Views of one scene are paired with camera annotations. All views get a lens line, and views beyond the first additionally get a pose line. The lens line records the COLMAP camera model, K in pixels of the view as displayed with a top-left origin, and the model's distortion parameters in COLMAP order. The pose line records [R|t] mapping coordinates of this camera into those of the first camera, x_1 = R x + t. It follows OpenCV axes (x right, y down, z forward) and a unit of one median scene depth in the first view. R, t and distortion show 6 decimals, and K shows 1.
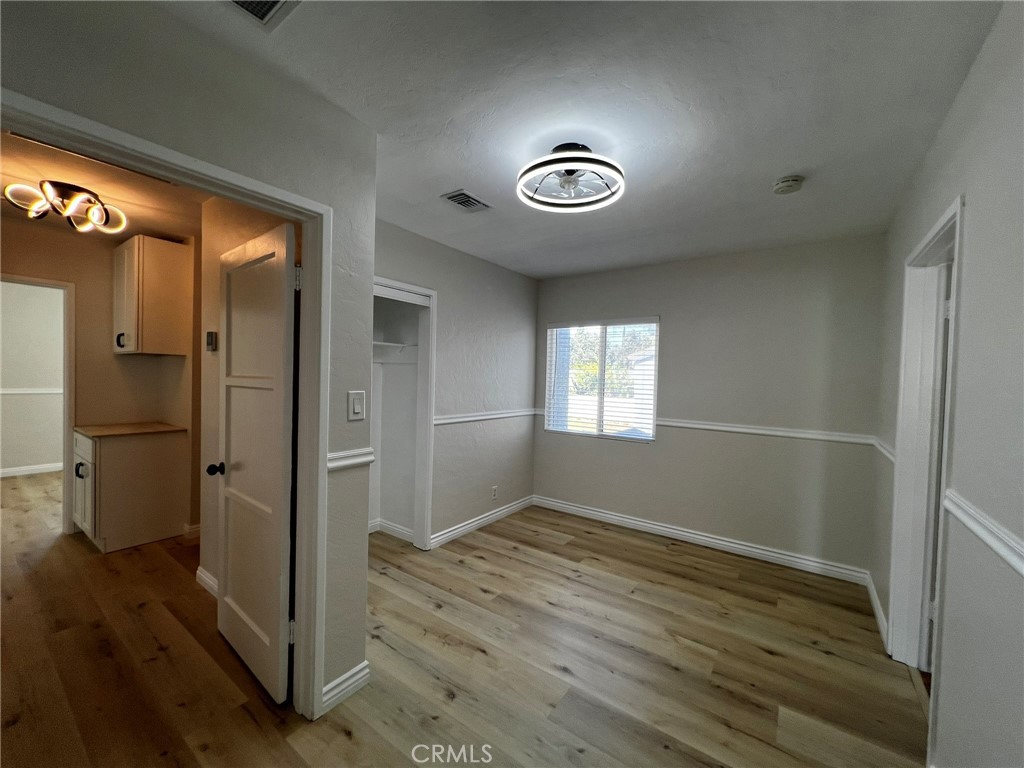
lens RADIAL K [[409.5, 0, 513.4], [0, 409.5, 386.2], [0, 0, 1]] dist [-0.002241, 0.001104]
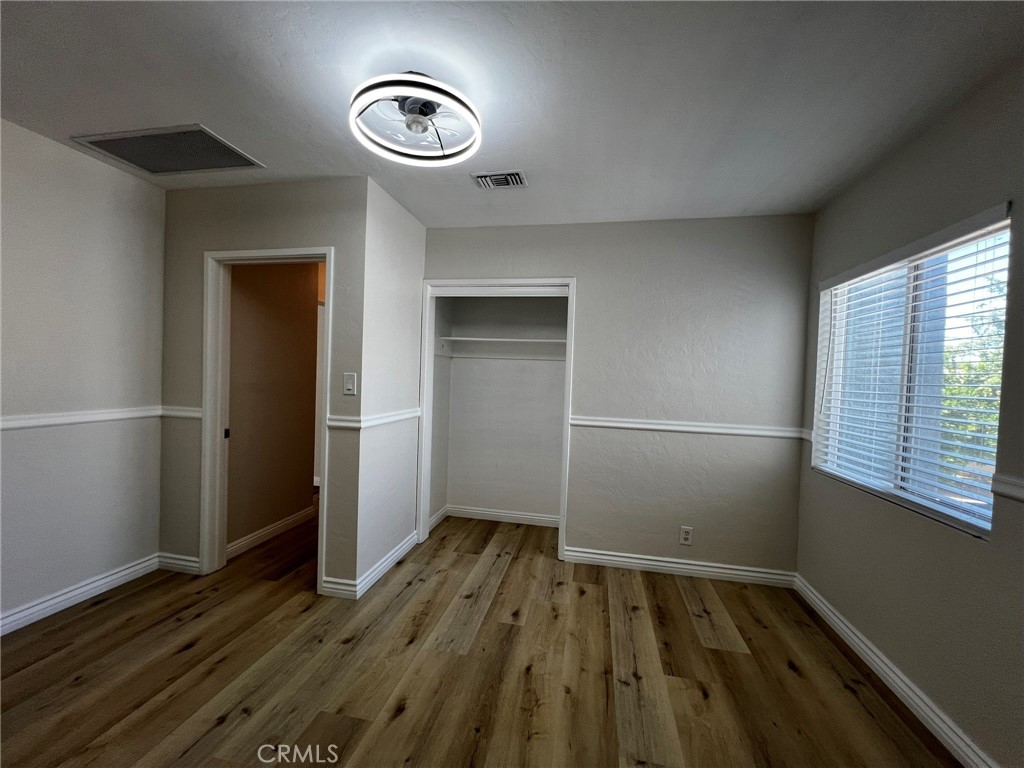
lens RADIAL K [[409.5, 0, 513.4], [0, 409.5, 386.2], [0, 0, 1]] dist [-0.002241, 0.001104]
pose [[0.411922, 0.009803, -0.911166, 0.564643], [-0.044746, 0.998953, -0.009481, 0.022594], [0.910120, 0.044677, 0.411929, 0.490894]]
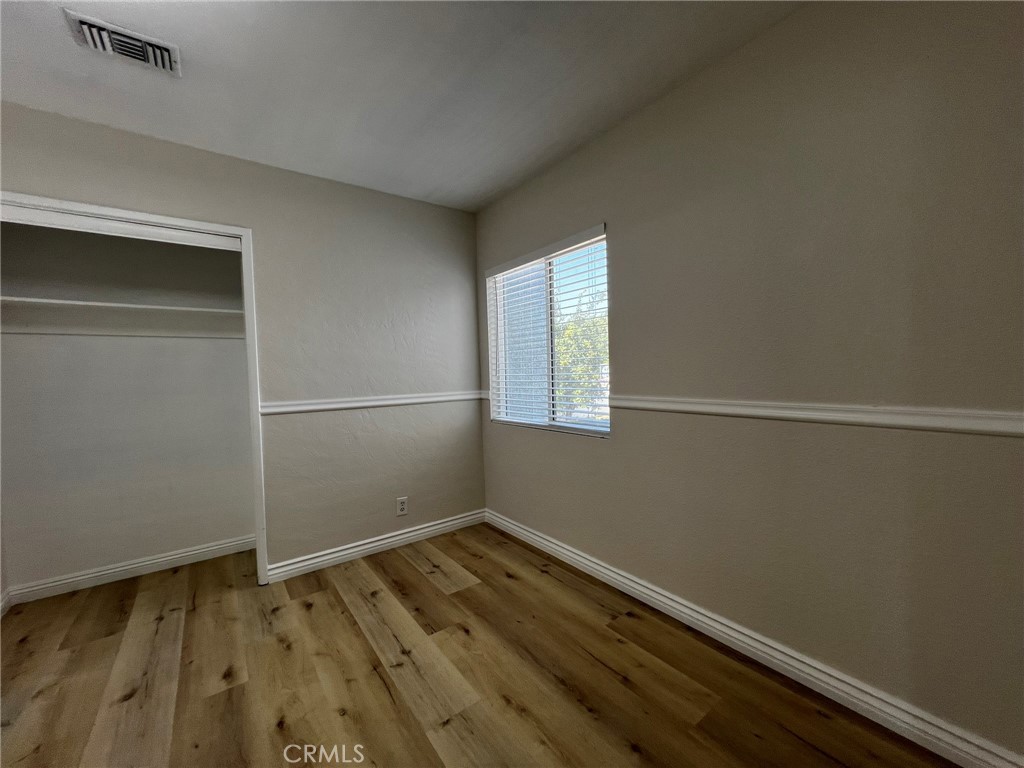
lens RADIAL K [[409.5, 0, 513.4], [0, 409.5, 386.2], [0, 0, 1]] dist [-0.002241, 0.001104]
pose [[0.950312, -0.044497, -0.308102, 0.445357], [0.048709, 0.998795, 0.005990, 0.060140], [0.307464, -0.020700, 0.951335, 0.433320]]
